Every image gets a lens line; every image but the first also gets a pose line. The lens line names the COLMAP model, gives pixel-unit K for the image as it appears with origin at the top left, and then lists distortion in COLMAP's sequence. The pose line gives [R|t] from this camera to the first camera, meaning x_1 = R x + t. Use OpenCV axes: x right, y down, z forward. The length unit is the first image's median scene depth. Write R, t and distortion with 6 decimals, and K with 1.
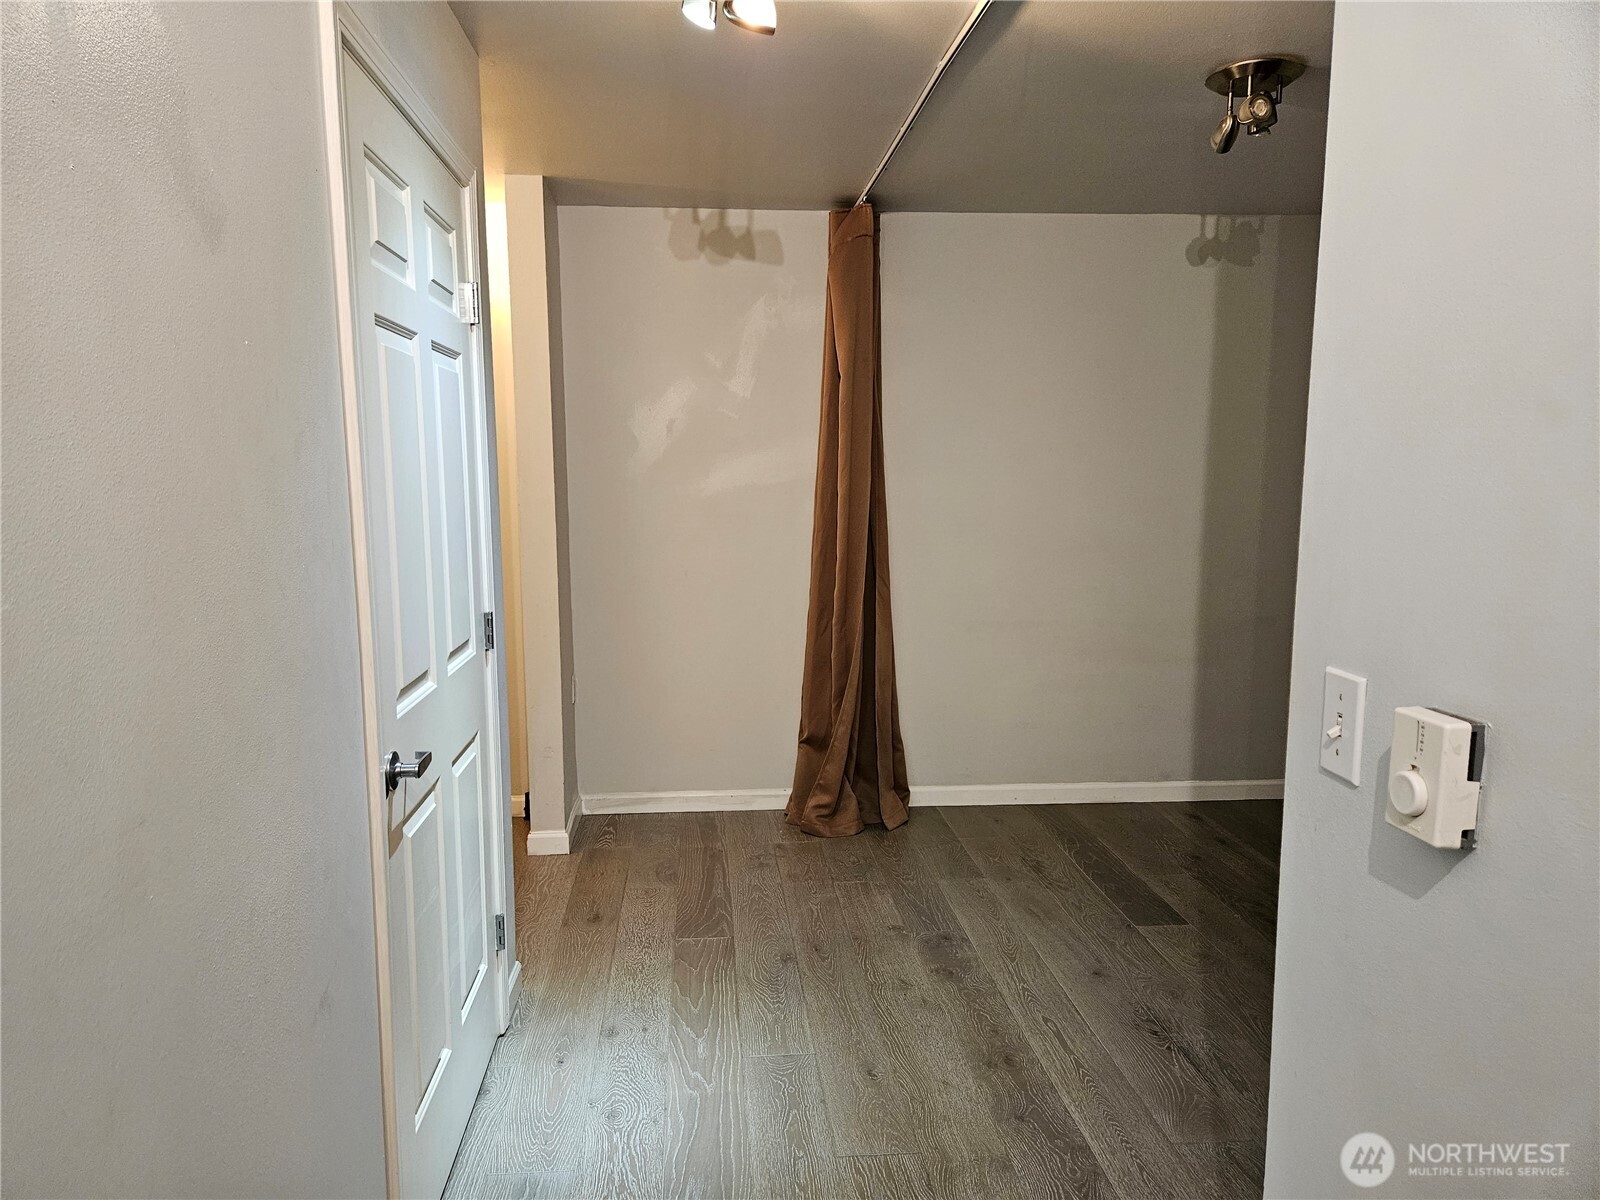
lens RADIAL K [[1069.9, 0, 800.0], [0, 1069.9, 600.0], [0, 0, 1]] dist [0.062553, -0.000496]
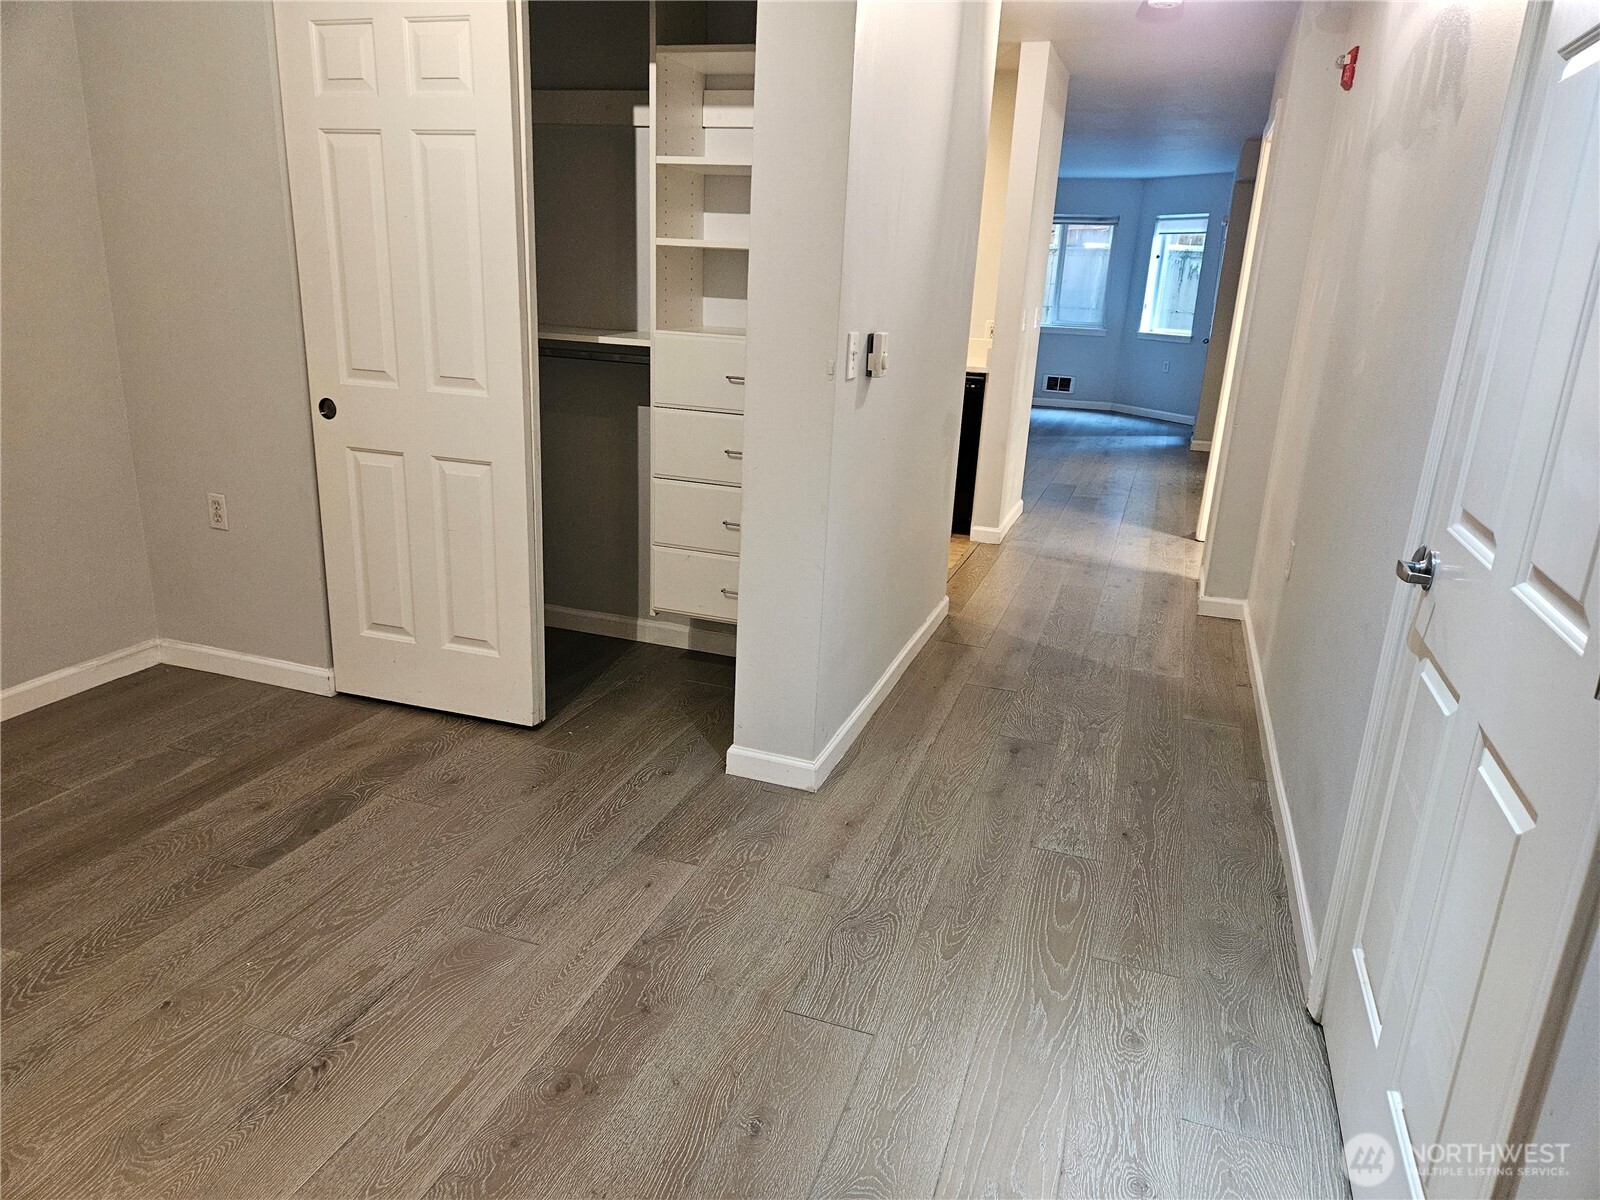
lens RADIAL K [[1069.9, 0, 800.0], [0, 1069.9, 600.0], [0, 0, 1]] dist [0.062553, -0.000496]
pose [[-0.906667, -0.156896, 0.391586, -0.197672], [0.015145, 0.915557, 0.401903, -0.165611], [-0.421576, 0.370323, -0.827729, 1.592668]]
